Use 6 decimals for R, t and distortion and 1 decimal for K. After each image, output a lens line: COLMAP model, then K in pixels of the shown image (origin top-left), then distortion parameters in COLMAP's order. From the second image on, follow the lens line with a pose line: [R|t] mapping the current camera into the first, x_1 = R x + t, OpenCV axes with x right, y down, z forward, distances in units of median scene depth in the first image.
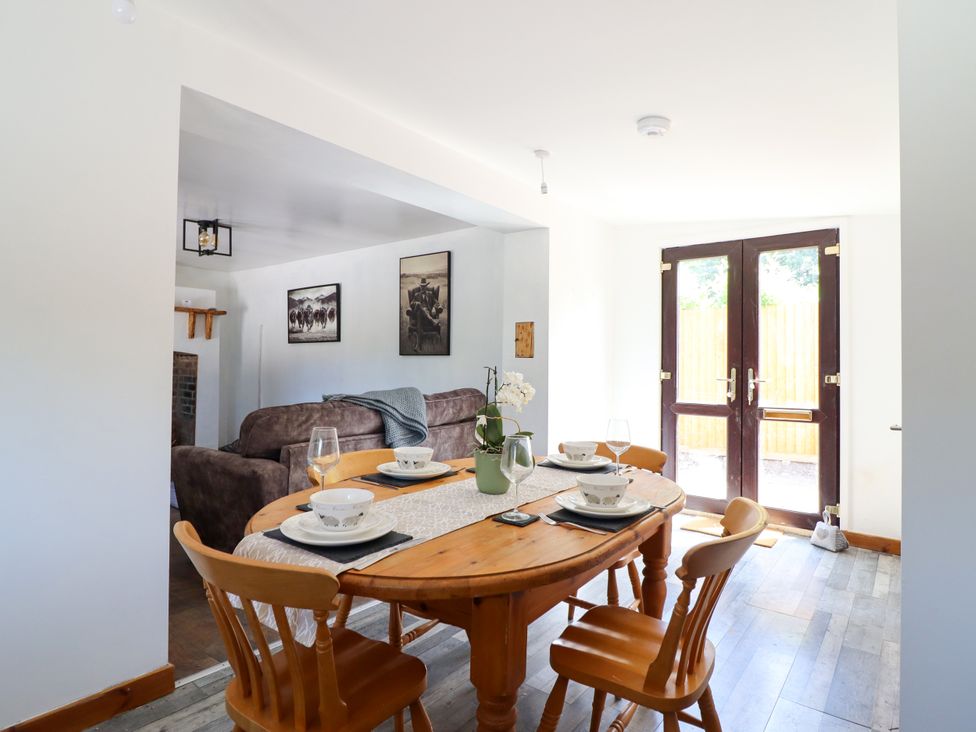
lens RADIAL K [[552.2, 0, 491.6], [0, 552.2, 352.3], [0, 0, 1]] dist [0.004879, -0.013995]
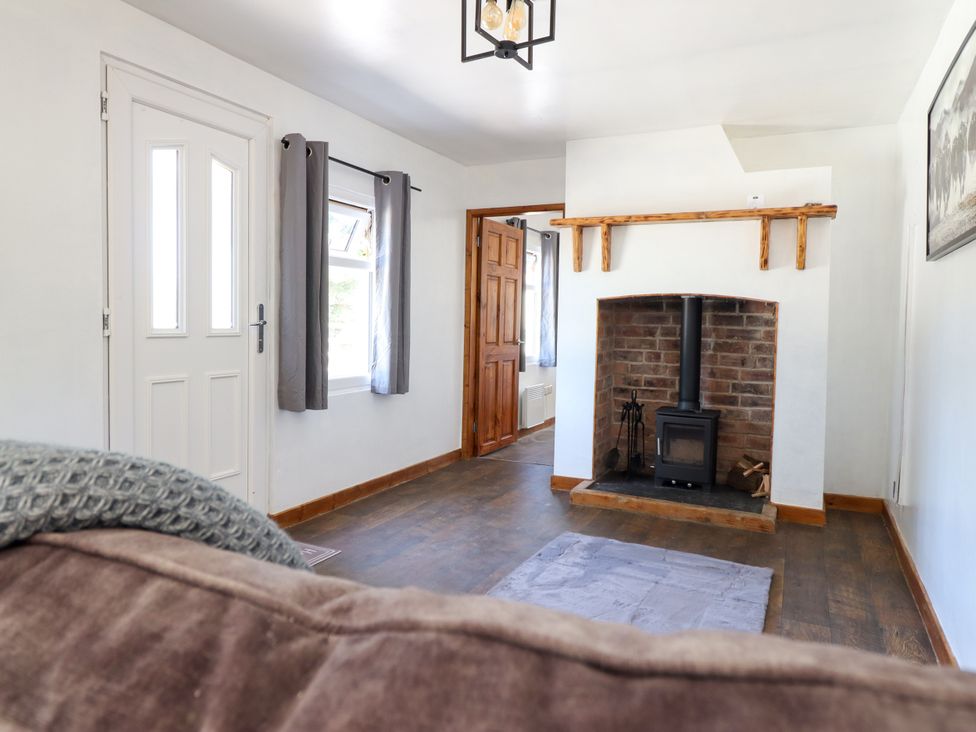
lens RADIAL K [[648.3, 0, 485.9], [0, 648.3, 351.9], [0, 0, 1]] dist [-0.000246, -0.002228]
pose [[0.189353, 0.040152, -0.981088, -0.009066], [0.003274, 0.999132, 0.041523, 0.025442], [0.981904, -0.011075, 0.189057, 0.669723]]
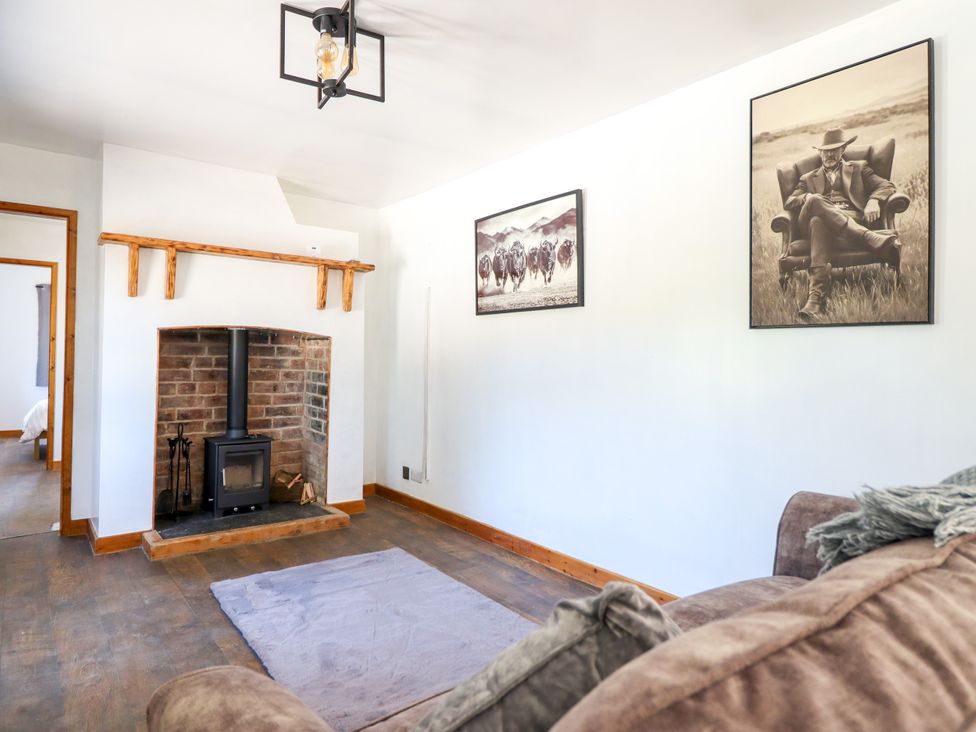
lens RADIAL K [[600.7, 0, 489.2], [0, 600.7, 351.5], [0, 0, 1]] dist [0.005285, -0.014791]
pose [[0.966301, 0.001203, -0.257410, -0.207853], [0.000862, 0.999968, 0.007907, 0.016315], [0.257412, -0.007862, 0.966270, 0.434446]]
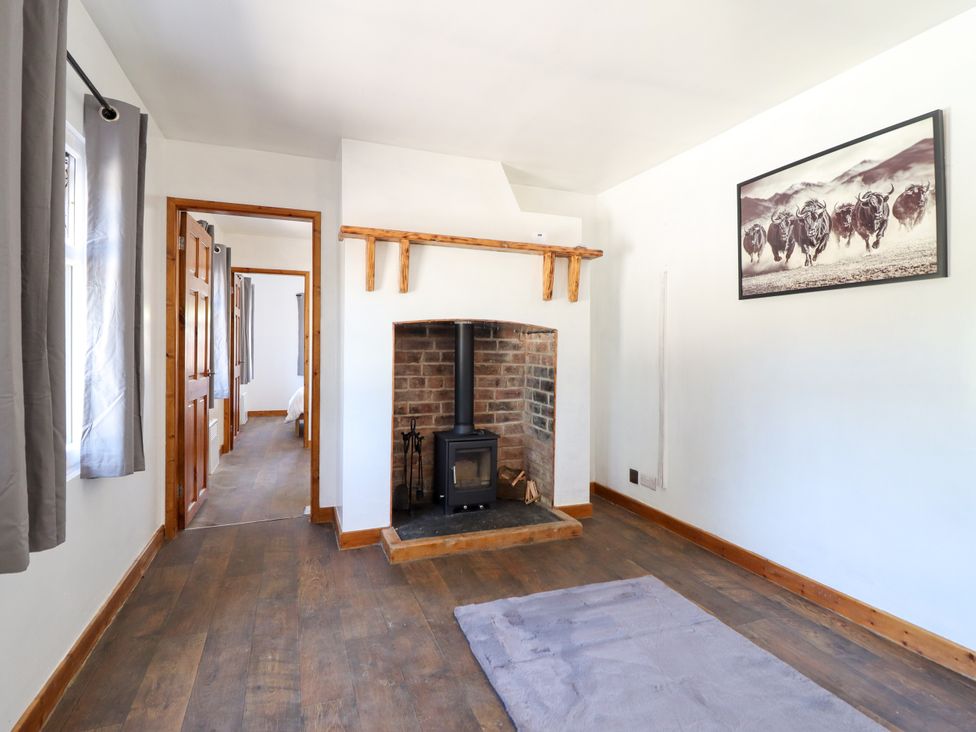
lens RADIAL K [[504.9, 0, 487.2], [0, 504.9, 352.1], [0, 0, 1]] dist [-0.002771, -0.010906]
pose [[0.849343, 0.000197, -0.527841, -0.339686], [0.011916, 0.999738, 0.019546, 0.017682], [0.527706, -0.022891, 0.849119, 0.554470]]
